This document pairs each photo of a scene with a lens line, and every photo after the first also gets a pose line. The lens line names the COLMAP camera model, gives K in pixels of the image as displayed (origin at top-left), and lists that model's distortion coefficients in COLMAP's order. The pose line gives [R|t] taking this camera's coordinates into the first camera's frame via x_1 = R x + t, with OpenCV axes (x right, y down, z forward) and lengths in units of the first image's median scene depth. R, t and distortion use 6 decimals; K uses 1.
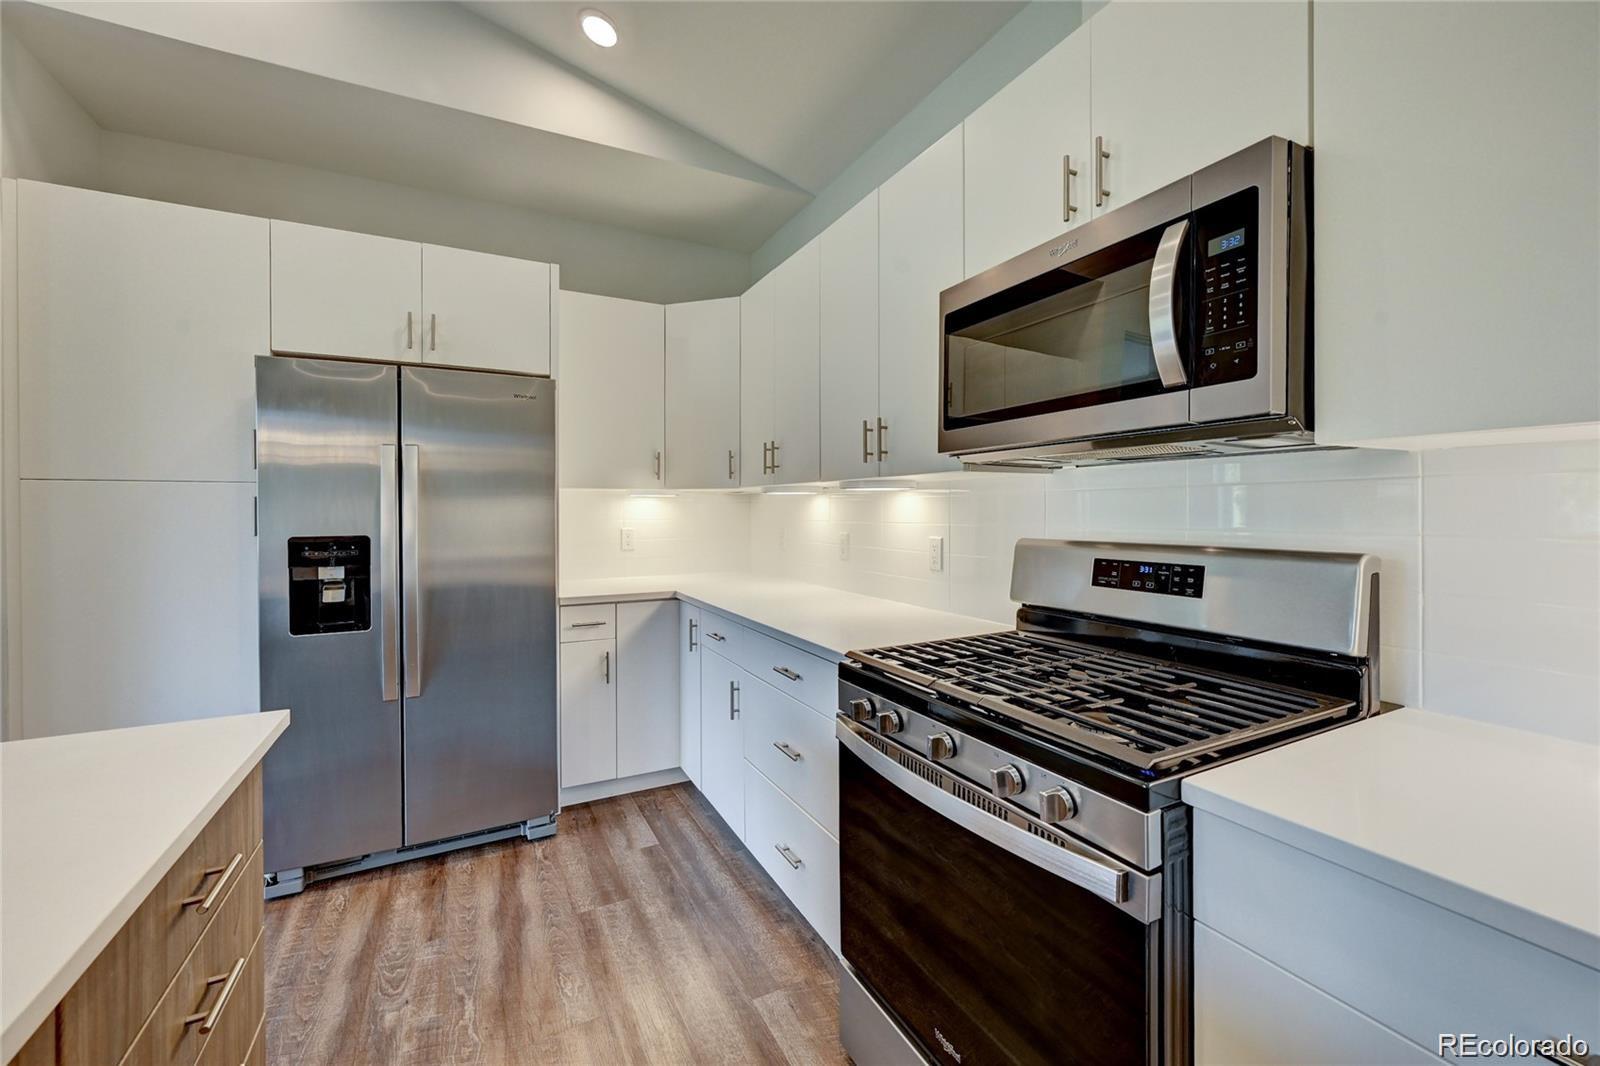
lens RADIAL K [[635.2, 0, 788.4], [0, 635.2, 520.3], [0, 0, 1]] dist [0.001084, 0.000045]
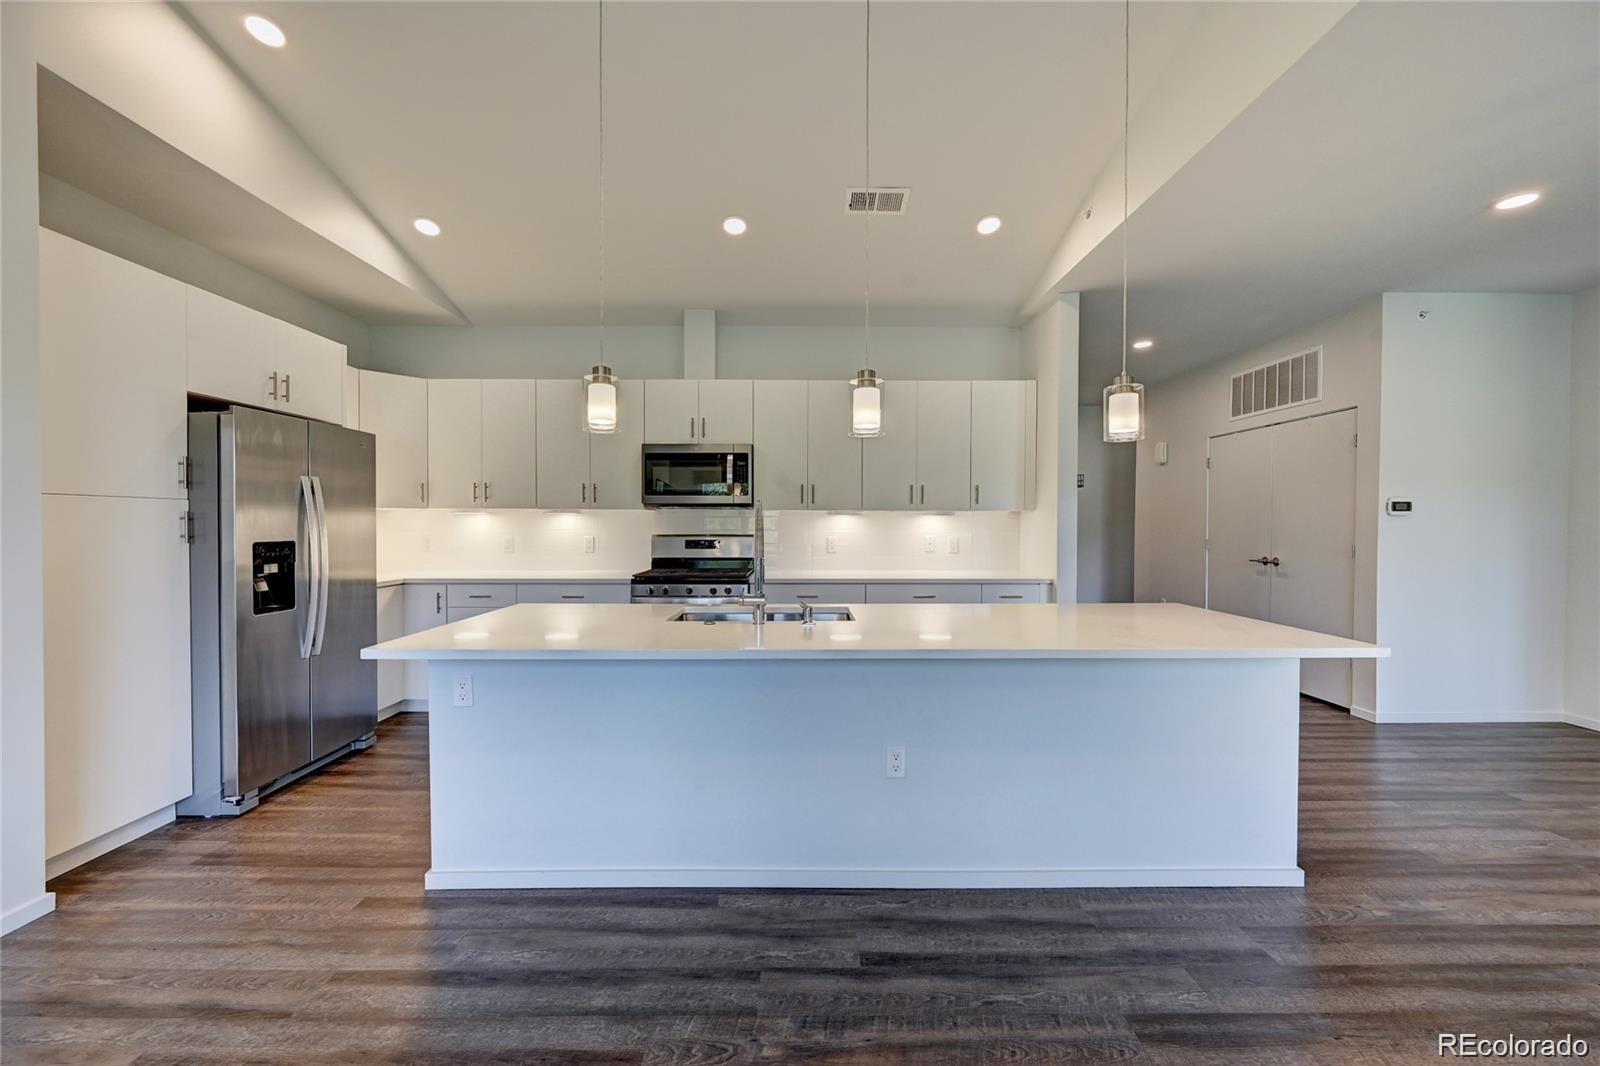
lens RADIAL K [[607.4, 0, 822.7], [0, 607.4, 532.6], [0, 0, 1]] dist [-0.001008, -0.000081]
pose [[0.428190, -0.010494, 0.903628, -1.398121], [0.009776, 0.999928, 0.006980, 0.008325], [-0.903636, 0.005845, 0.428262, -0.631890]]
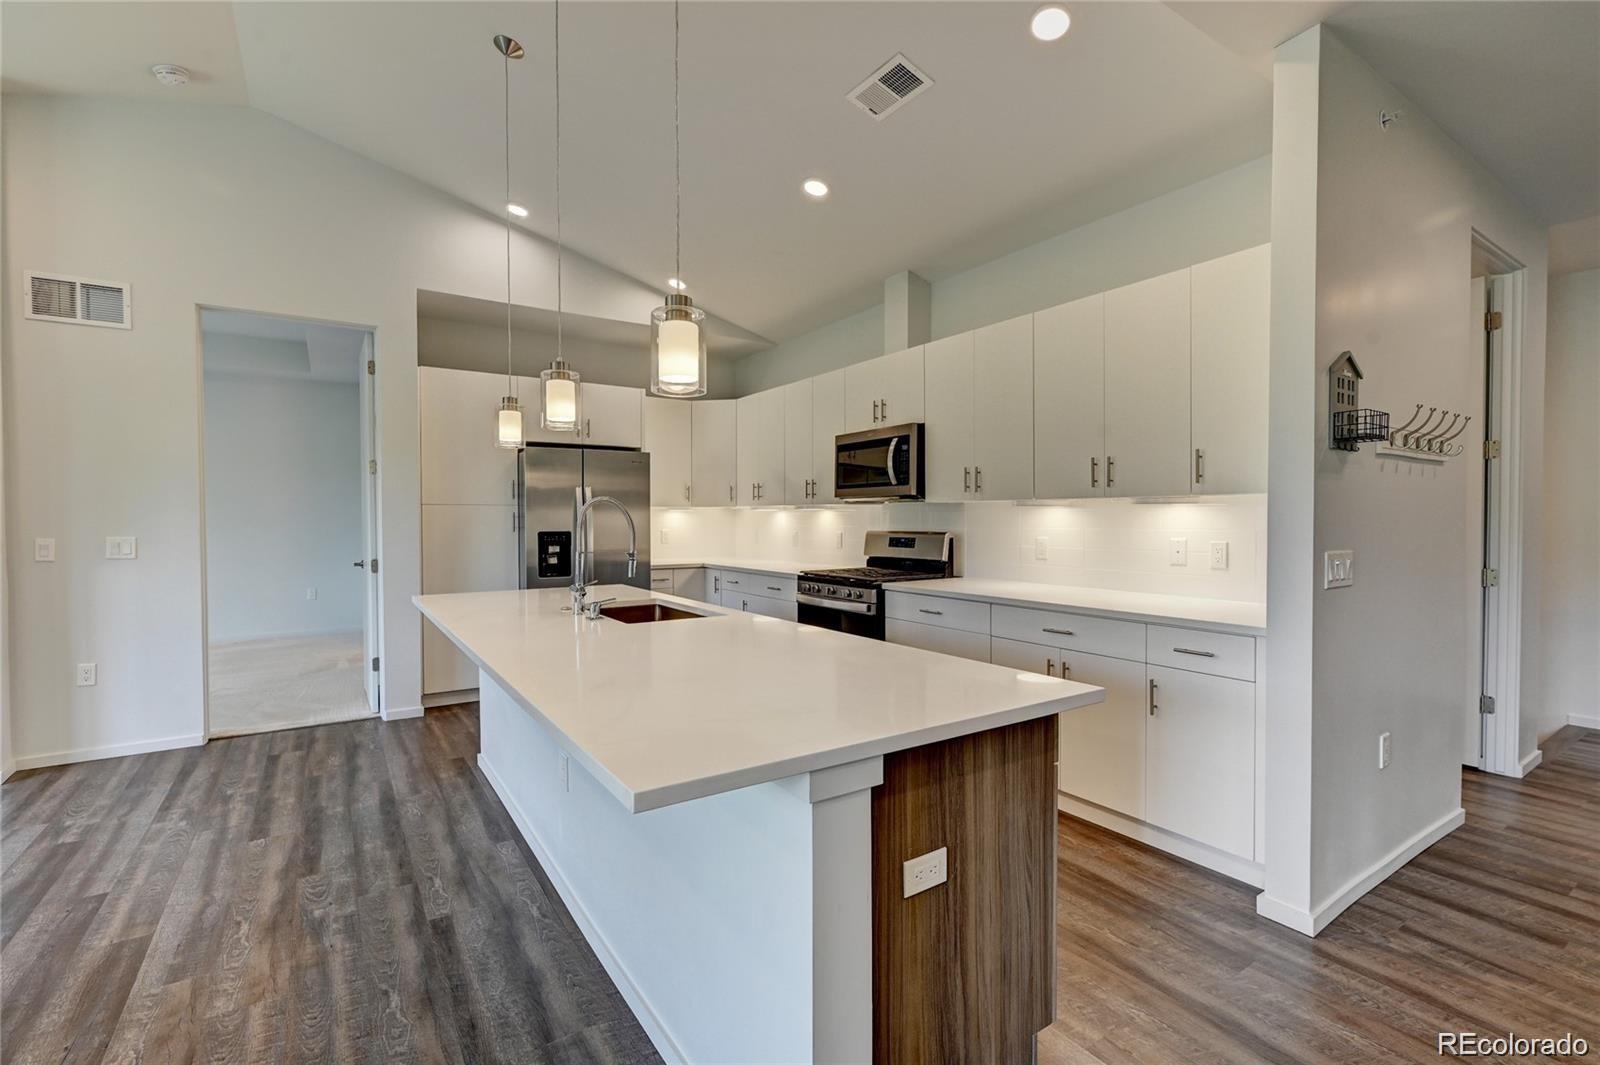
lens RADIAL K [[715.6, 0, 829.1], [0, 715.6, 531.7], [0, 0, 1]] dist [-0.002627, -0.000444]
pose [[0.988060, -0.002151, 0.154056, -0.186954], [0.001440, 0.999988, 0.004730, 0.016116], [-0.154064, -0.004452, 0.988051, -1.486267]]
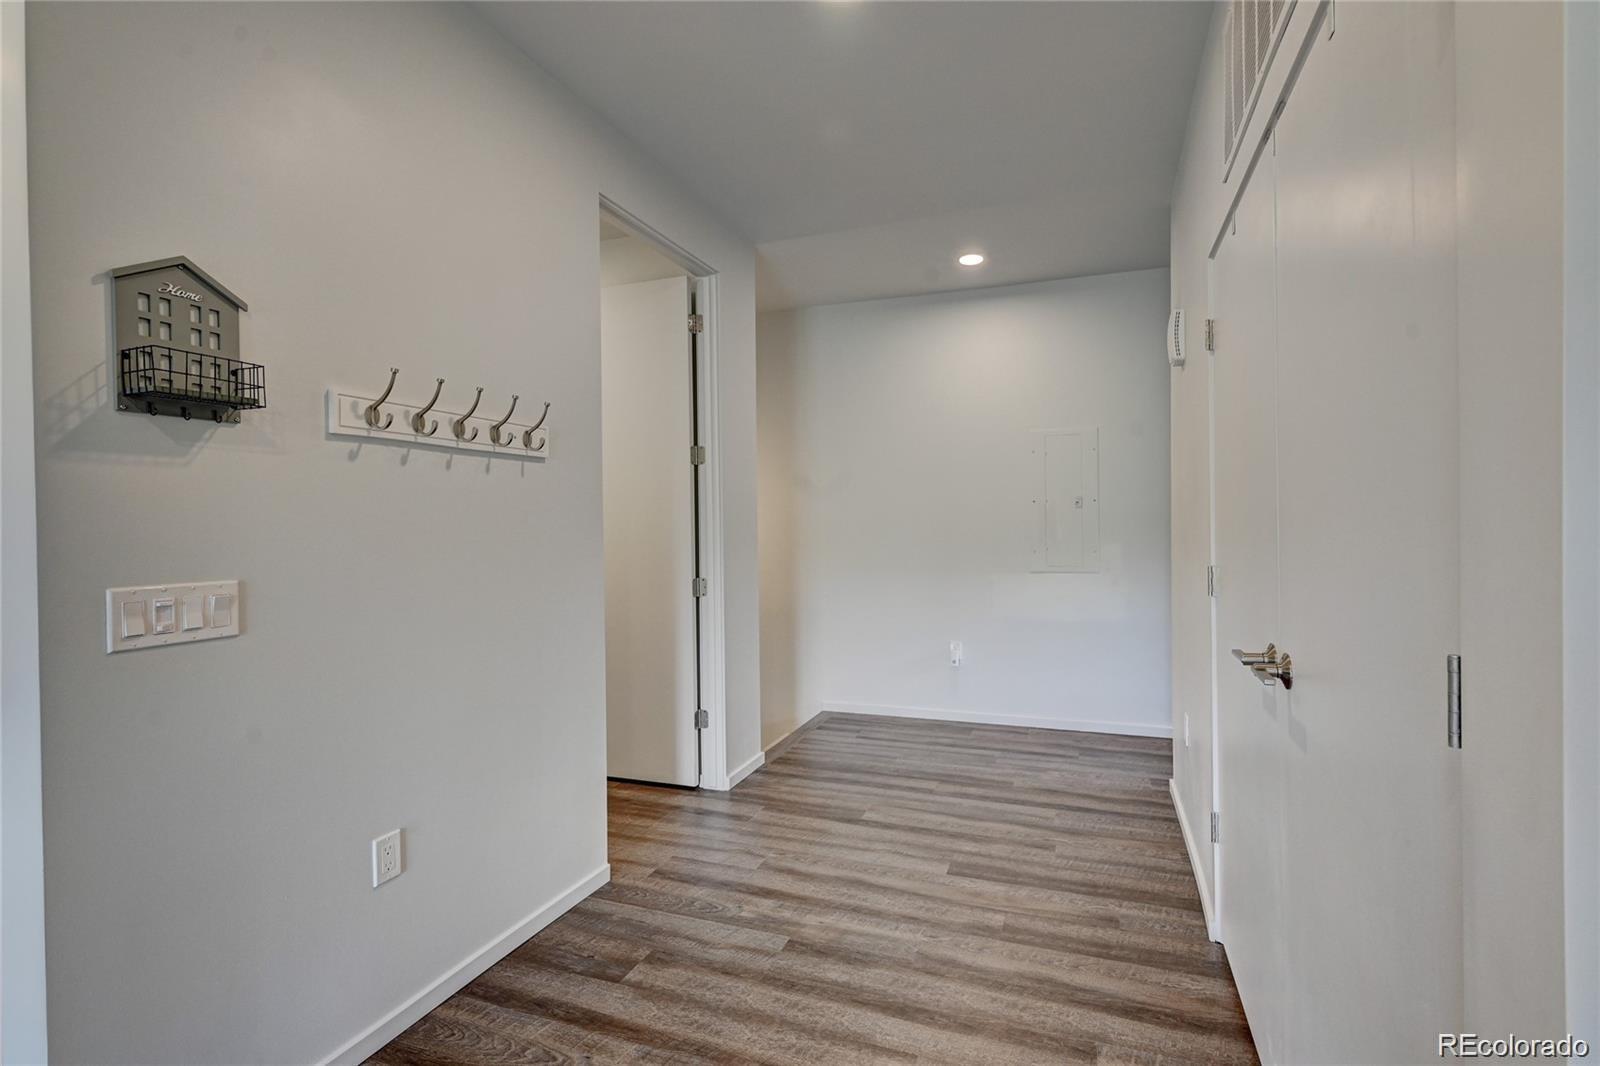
lens RADIAL K [[702.1, 0, 781.1], [0, 702.1, 527.3], [0, 0, 1]] dist [-0.001869, 0.000273]
pose [[0.752120, -0.006980, 0.658989, 0.770451], [0.020062, 0.999723, -0.012308, 0.019503], [-0.658720, 0.022478, 0.752052, -1.388274]]
